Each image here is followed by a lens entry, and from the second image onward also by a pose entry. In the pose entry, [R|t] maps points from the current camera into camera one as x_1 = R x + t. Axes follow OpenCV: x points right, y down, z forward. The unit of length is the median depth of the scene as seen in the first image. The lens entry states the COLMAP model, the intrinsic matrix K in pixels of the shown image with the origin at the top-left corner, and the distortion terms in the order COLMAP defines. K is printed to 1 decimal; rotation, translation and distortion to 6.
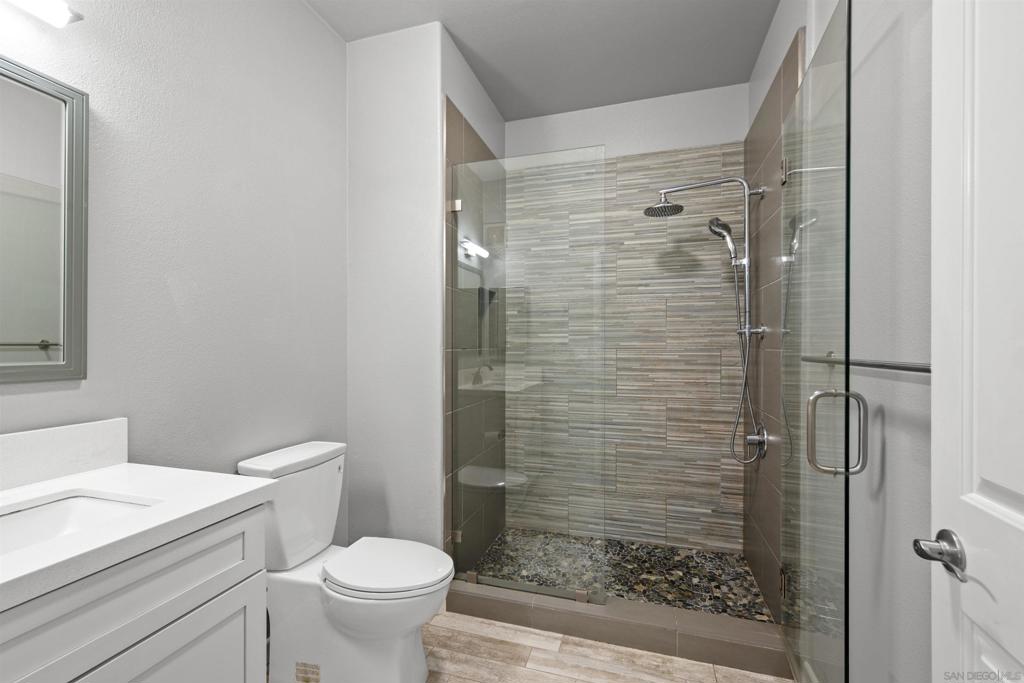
lens RADIAL K [[429.2, 0, 514.0], [0, 429.2, 344.6], [0, 0, 1]] dist [0.003329, 0.000035]
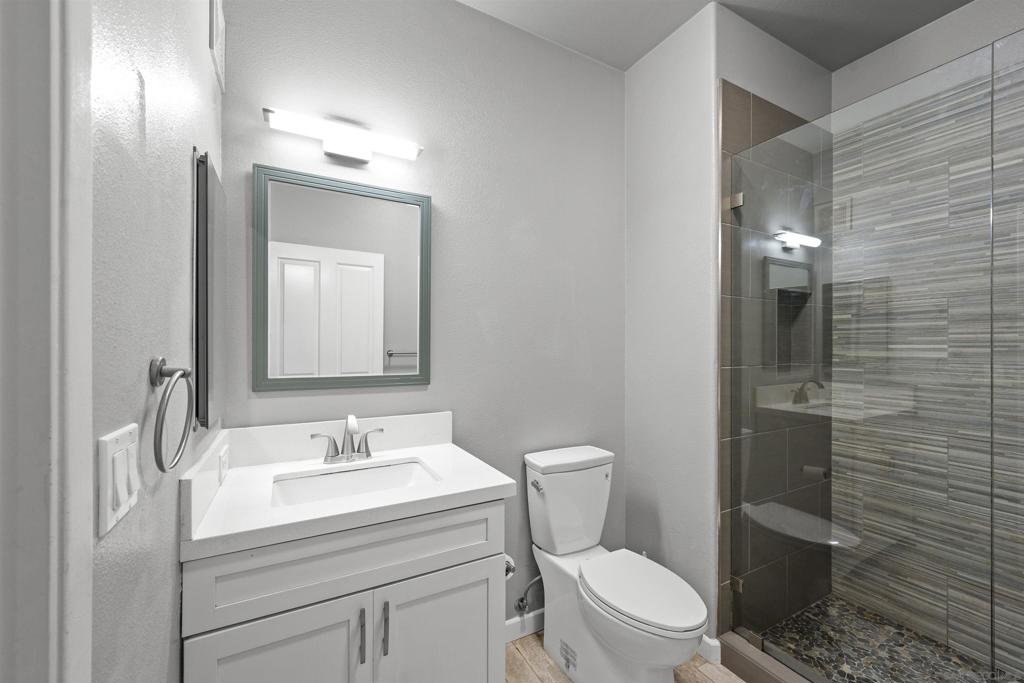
lens RADIAL K [[407.7, 0, 511.7], [0, 407.7, 344.4], [0, 0, 1]] dist [0.000007, 0.000107]
pose [[0.712833, -0.001595, -0.701332, 0.096137], [-0.001639, 0.999991, -0.003939, -0.024163], [0.701332, 0.003957, 0.712824, 0.078469]]
